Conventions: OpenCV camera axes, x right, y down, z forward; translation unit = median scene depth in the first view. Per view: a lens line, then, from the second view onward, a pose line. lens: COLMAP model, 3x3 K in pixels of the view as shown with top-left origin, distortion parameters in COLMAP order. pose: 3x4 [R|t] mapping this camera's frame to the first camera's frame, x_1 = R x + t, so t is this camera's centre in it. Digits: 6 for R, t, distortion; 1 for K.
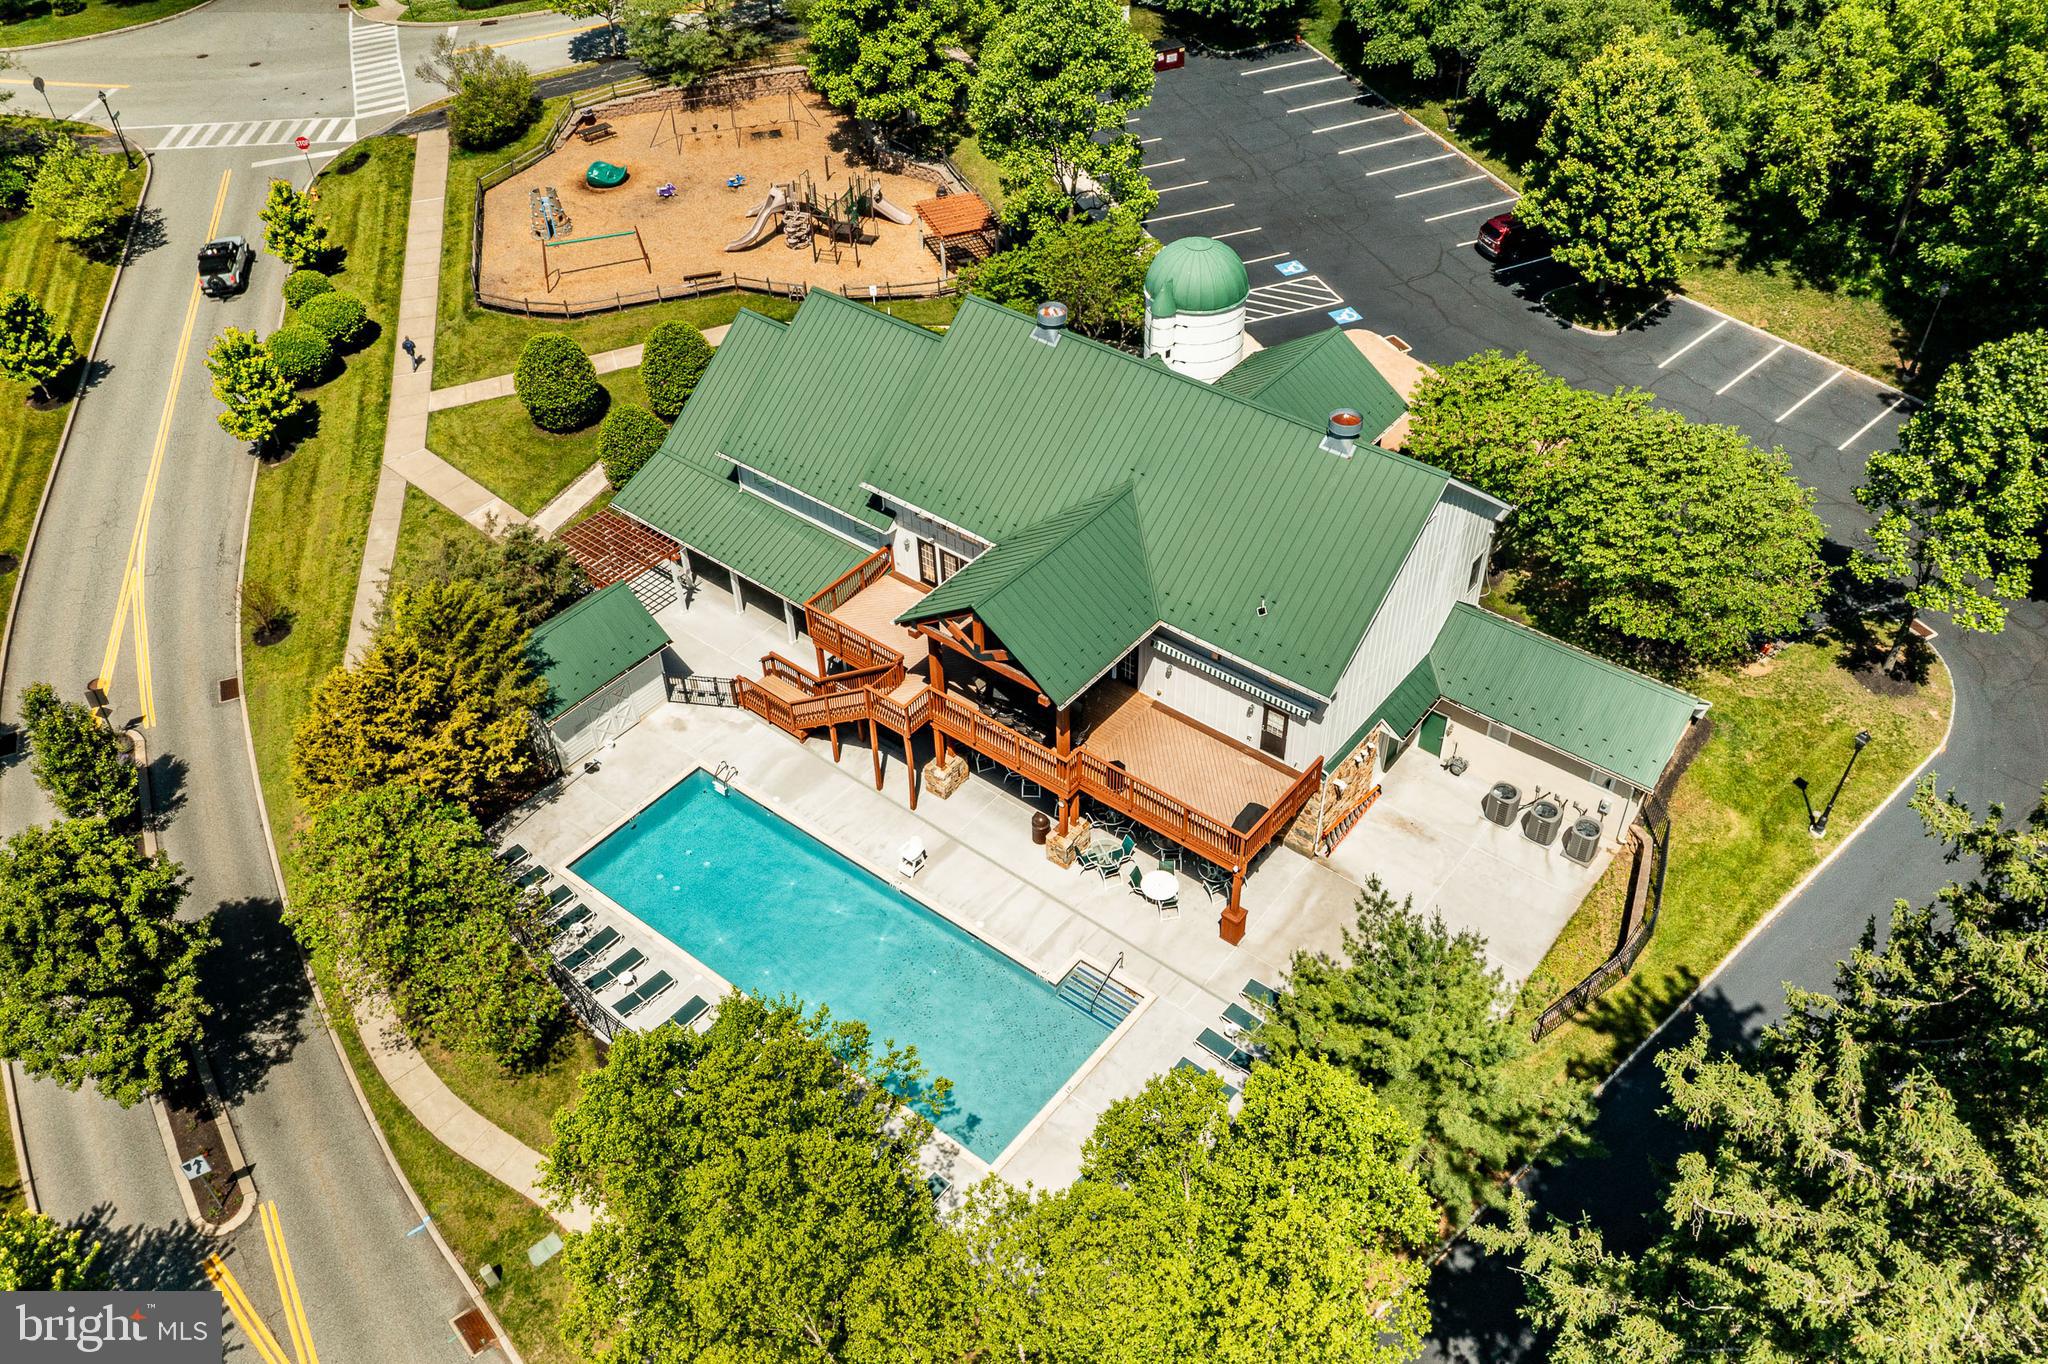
lens RADIAL K [[1643.9, 0, 1026.4], [0, 1643.9, 645.0], [0, 0, 1]] dist [-0.006687, 0.000269]
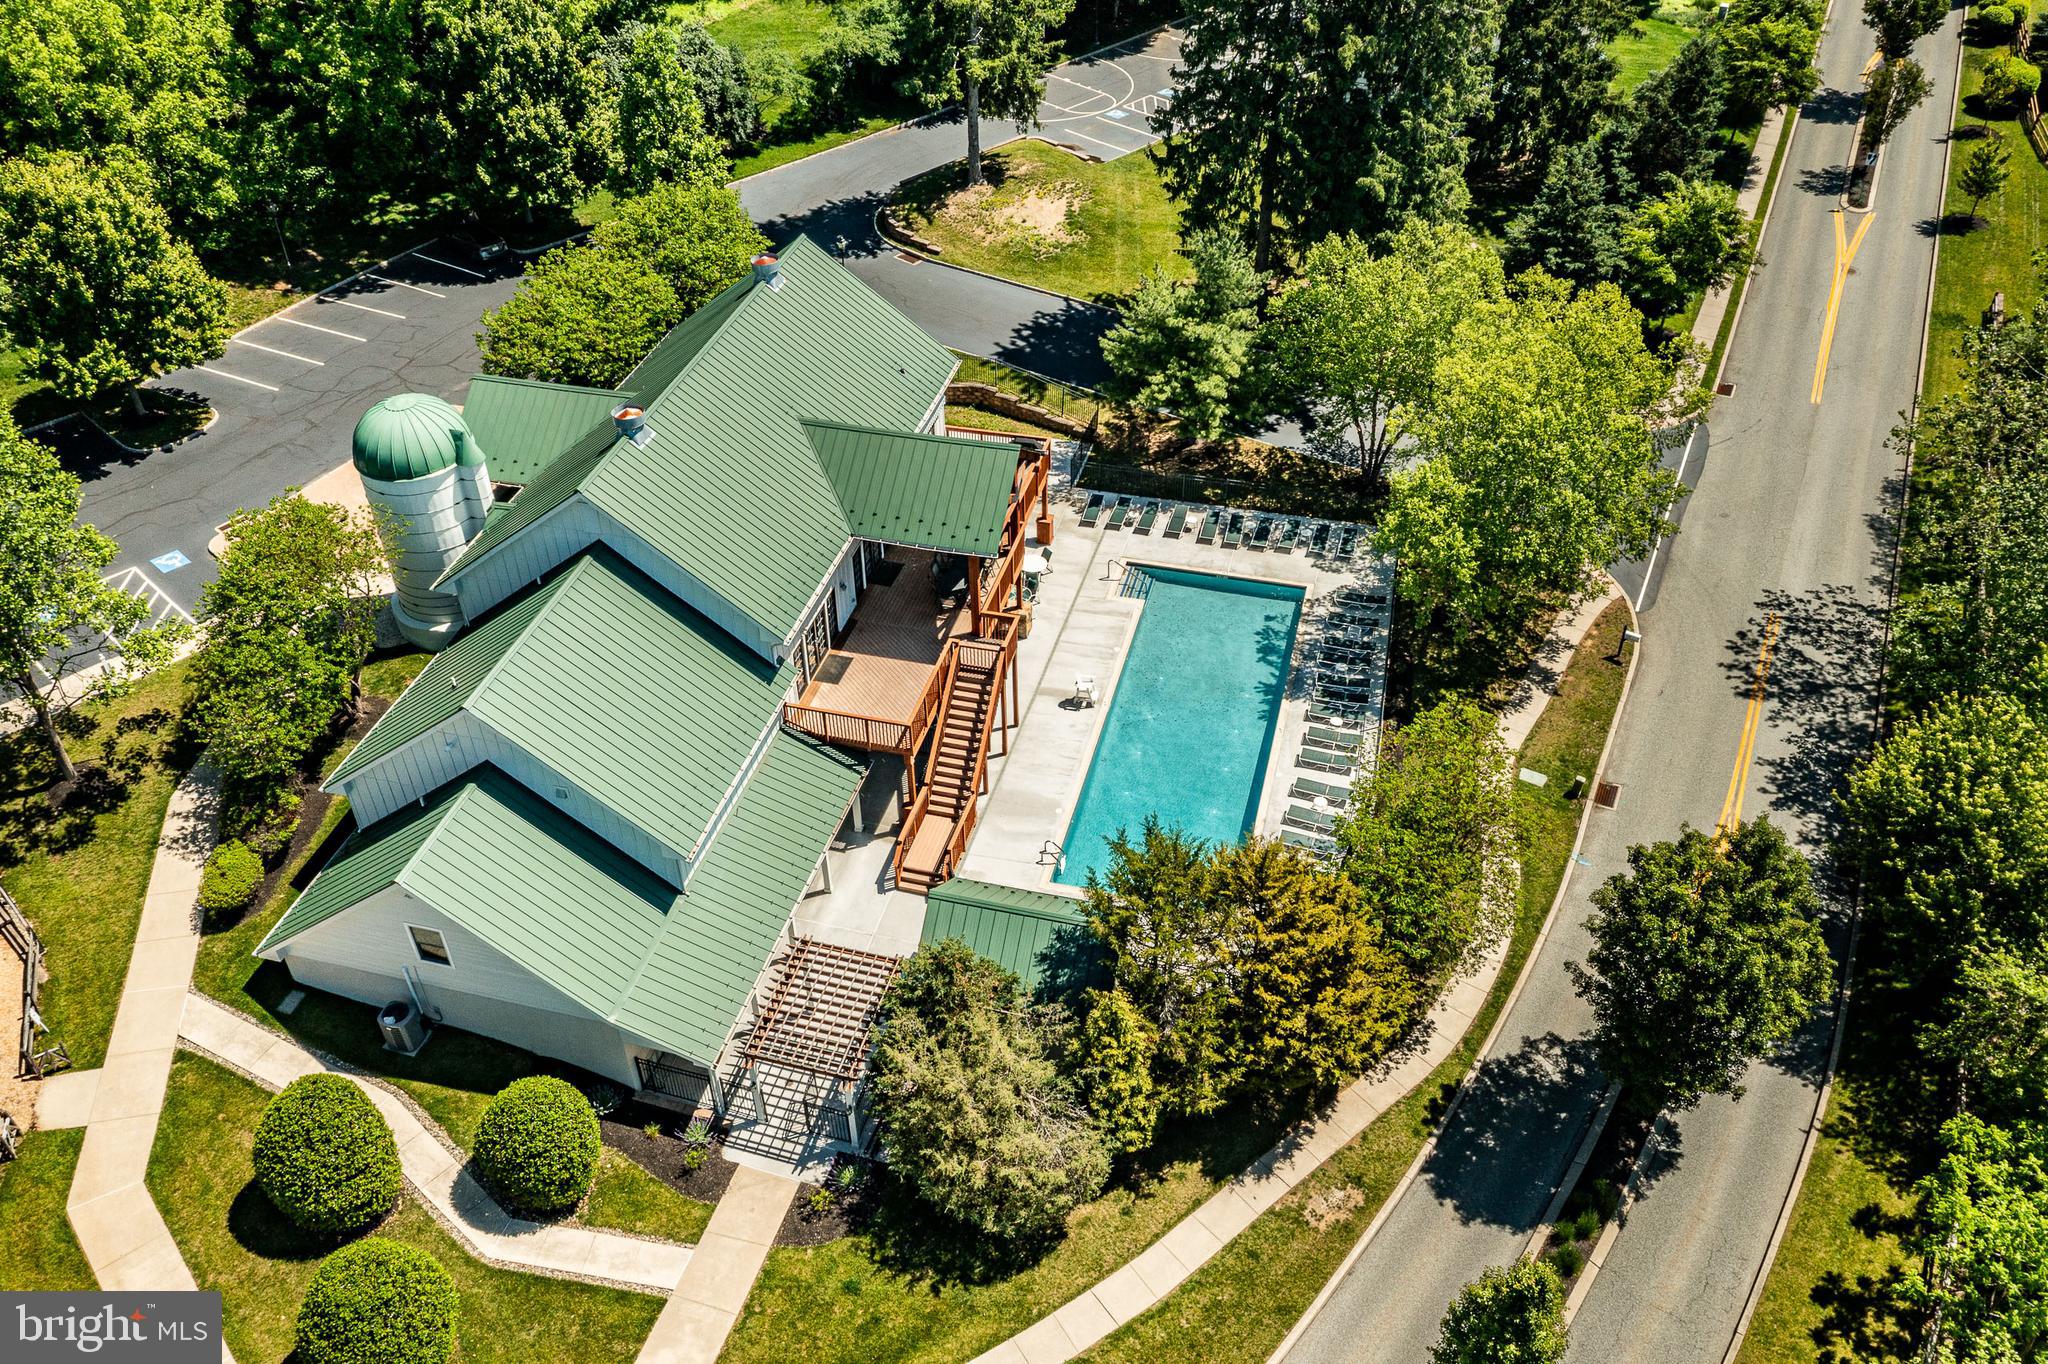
lens RADIAL K [[1629.3, 0, 1017.8], [0, 1629.3, 677.9], [0, 0, 1]] dist [-0.011501, 0.005299]
pose [[-0.397592, -0.552082, 0.732889, -0.672236], [0.614412, 0.433040, 0.659526, -0.495298], [-0.681482, 0.712518, 0.167032, 0.661225]]
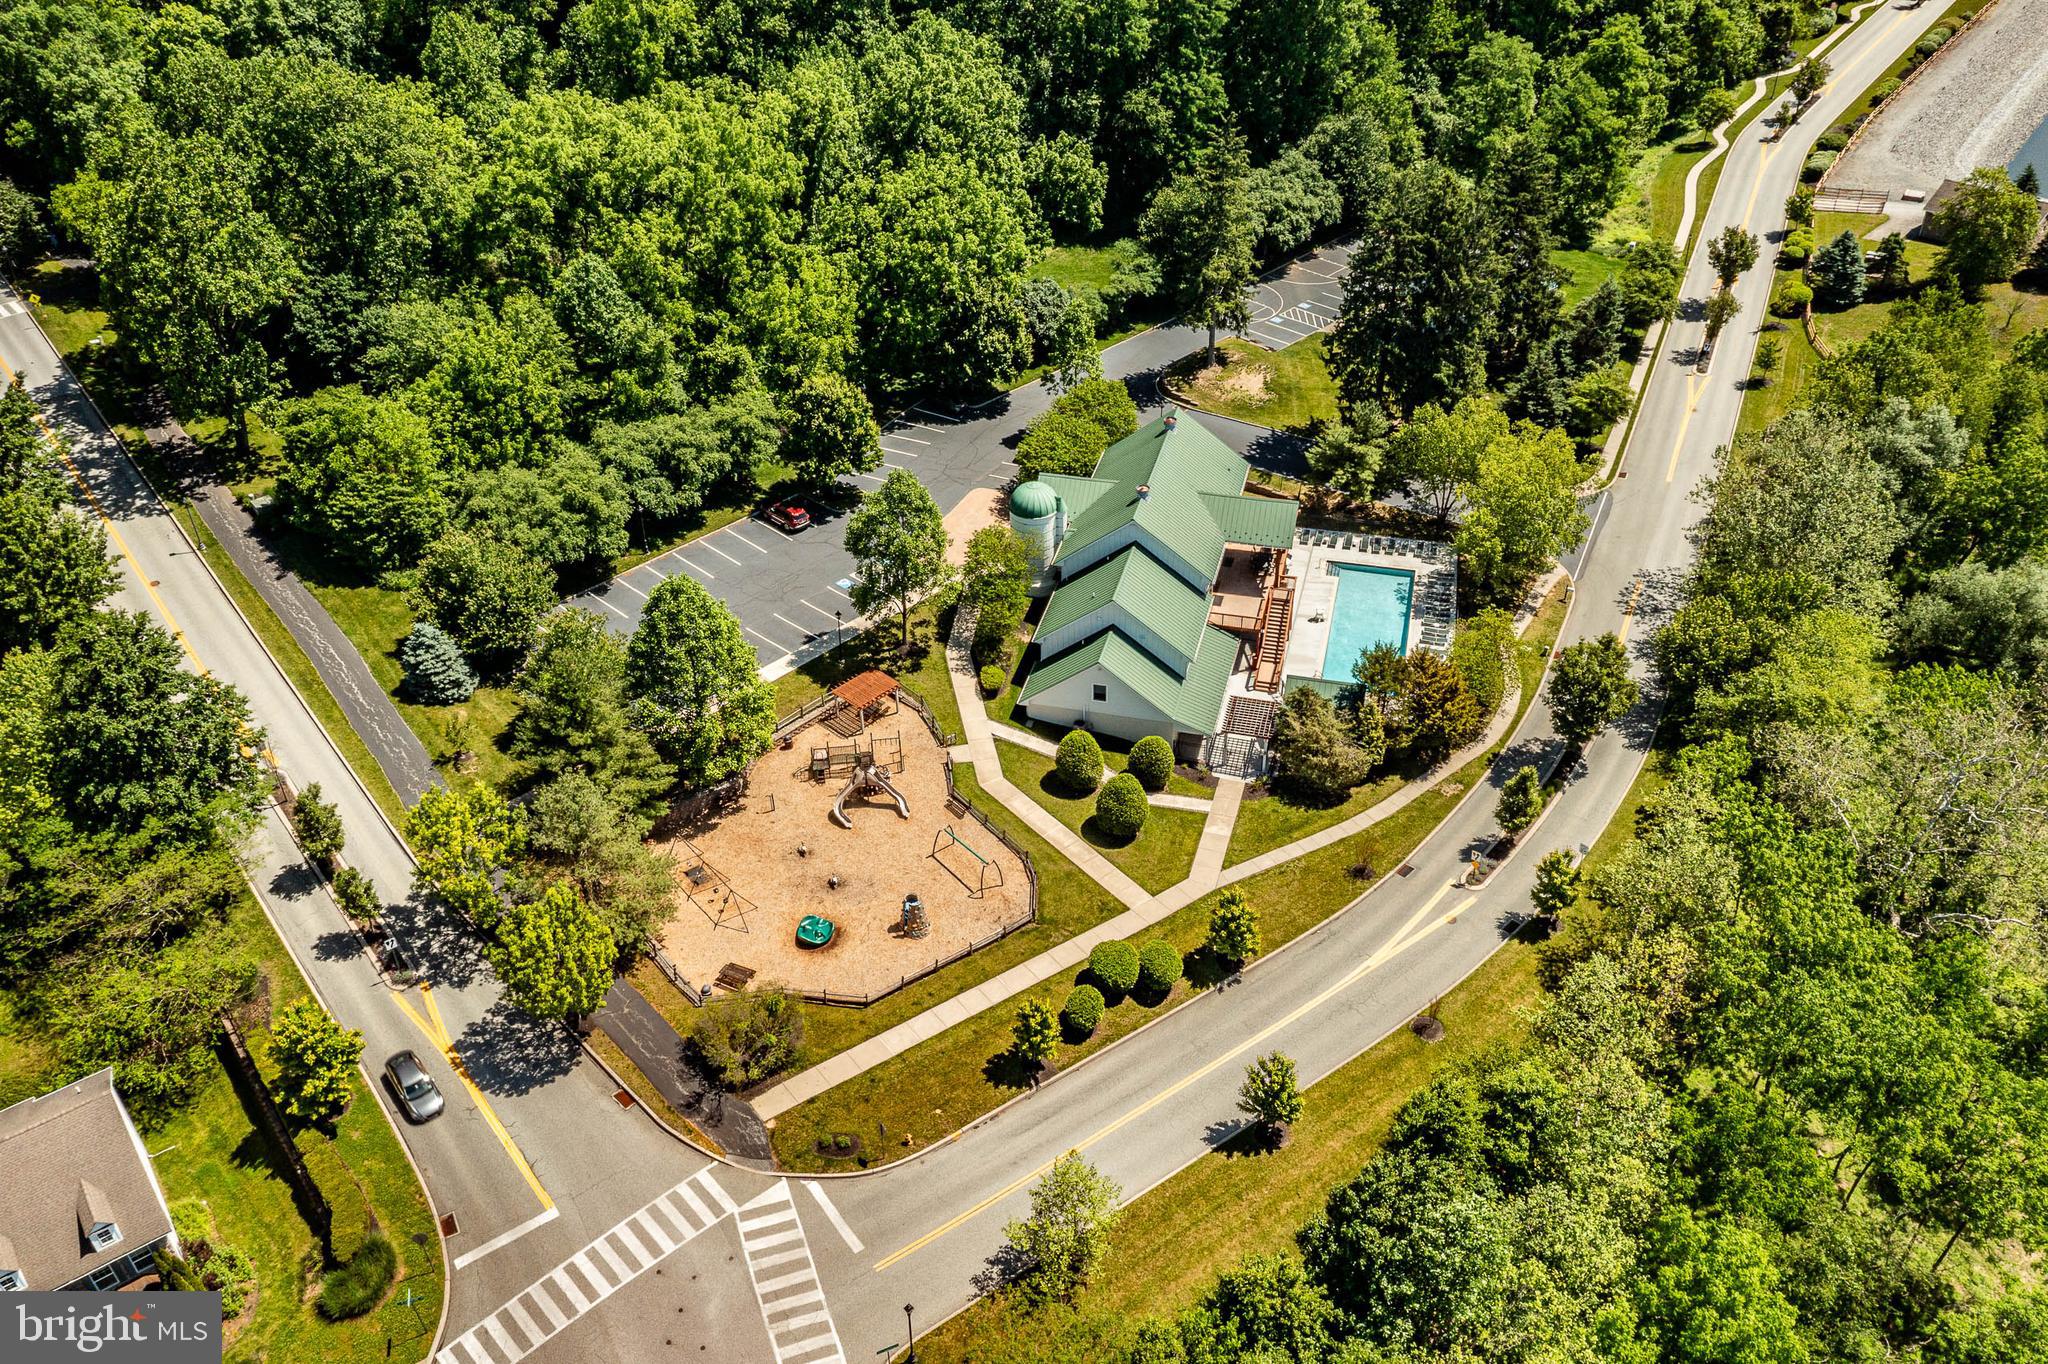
lens RADIAL K [[1640.7, 0, 1016.8], [0, 1640.7, 675.3], [0, 0, 1]] dist [-0.004276, 0.017423]
pose [[-0.403941, -0.504952, 0.762795, -1.404483], [0.617156, 0.465074, 0.634685, -1.295077], [-0.675241, 0.727138, 0.123772, 0.840641]]
